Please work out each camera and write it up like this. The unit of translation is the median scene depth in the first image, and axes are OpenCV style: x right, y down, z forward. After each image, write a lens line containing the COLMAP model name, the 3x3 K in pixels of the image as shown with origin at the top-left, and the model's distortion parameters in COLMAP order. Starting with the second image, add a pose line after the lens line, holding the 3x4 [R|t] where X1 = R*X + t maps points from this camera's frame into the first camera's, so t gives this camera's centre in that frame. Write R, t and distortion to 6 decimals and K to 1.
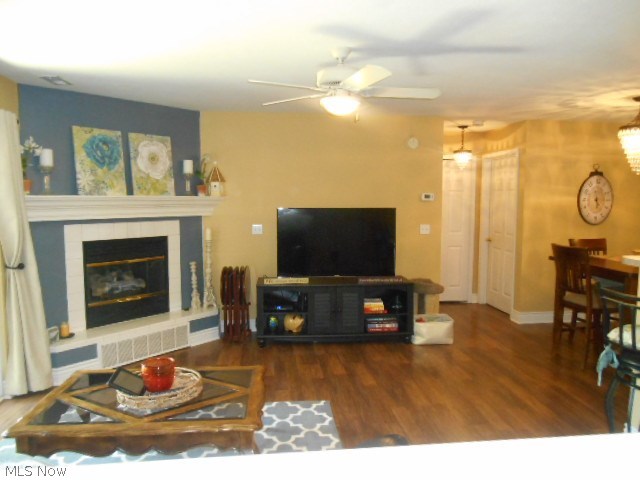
lens RADIAL K [[496.6, 0, 320.0], [0, 496.6, 240.0], [0, 0, 1]] dist [-0.009612, -0.003687]
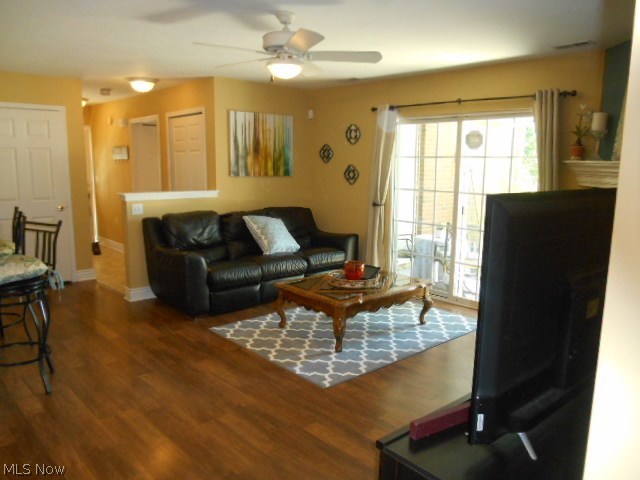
lens RADIAL K [[496.6, 0, 320.0], [0, 496.6, 240.0], [0, 0, 1]] dist [-0.009612, -0.003687]
pose [[-0.799814, 0.063568, -0.596873, 0.571313], [-0.089644, 0.970575, 0.223493, -0.141567], [0.593517, 0.232259, -0.770580, 1.716122]]
